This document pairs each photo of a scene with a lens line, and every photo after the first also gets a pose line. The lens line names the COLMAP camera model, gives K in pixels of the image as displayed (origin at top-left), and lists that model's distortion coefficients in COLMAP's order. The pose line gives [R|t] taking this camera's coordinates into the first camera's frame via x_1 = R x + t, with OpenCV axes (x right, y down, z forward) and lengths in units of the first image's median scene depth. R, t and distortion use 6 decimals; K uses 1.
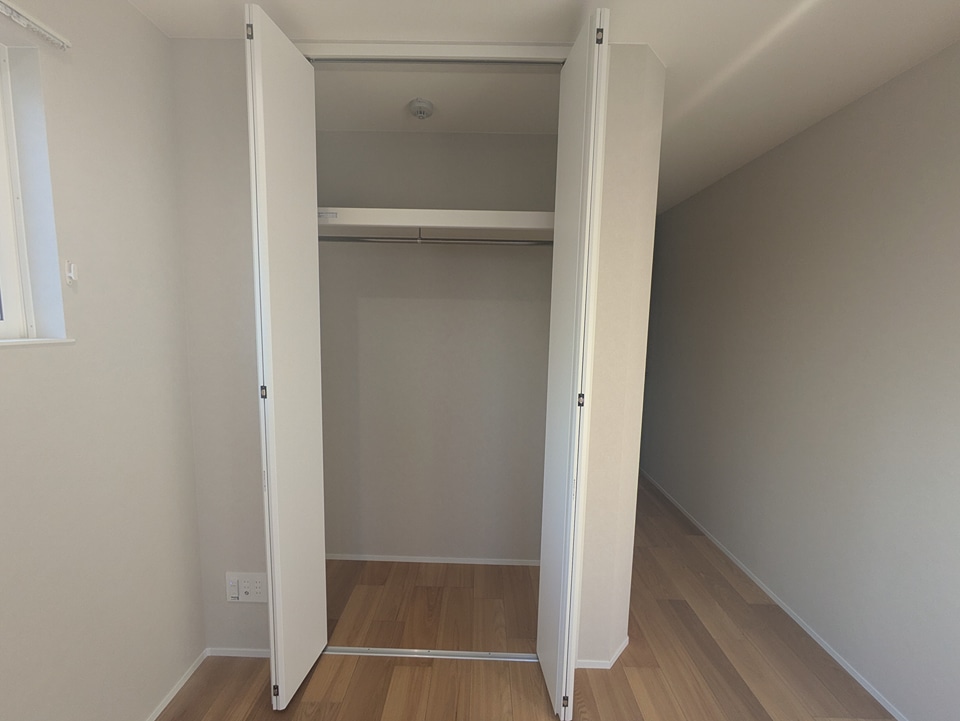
lens RADIAL K [[376.7, 0, 477.3], [0, 376.7, 361.2], [0, 0, 1]] dist [-0.003267, -0.000953]
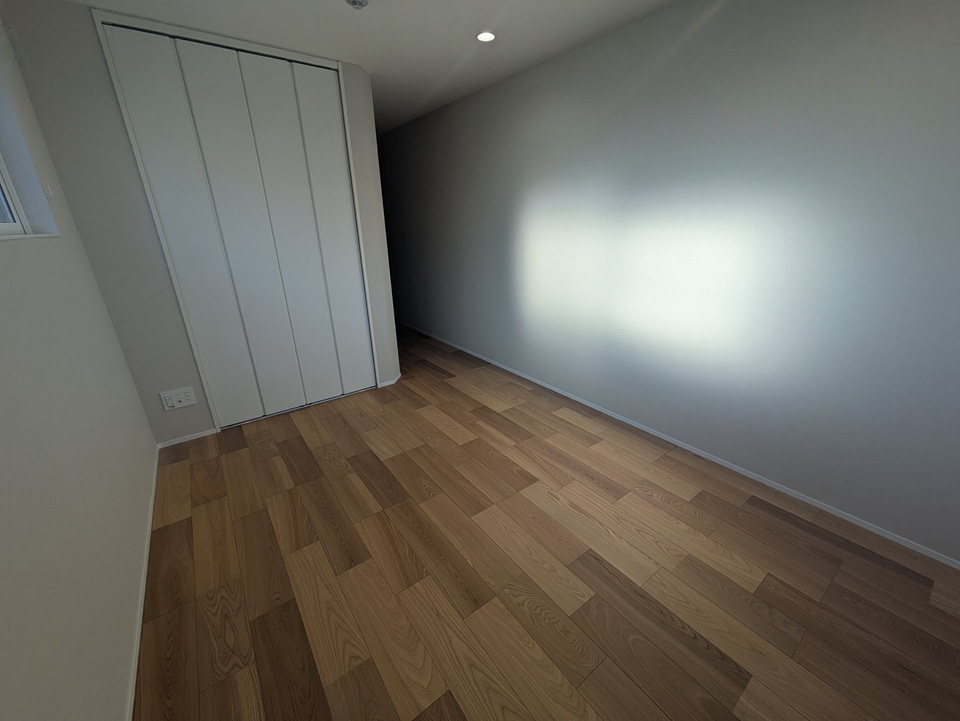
lens RADIAL K [[376.7, 0, 479.6], [0, 376.7, 363.0], [0, 0, 1]] dist [-0.003267, -0.000953]
pose [[0.787418, -0.250771, 0.563105, -0.459431], [0.100875, 0.953616, 0.283622, 0.132908], [-0.608110, -0.166525, 0.776190, -0.970469]]
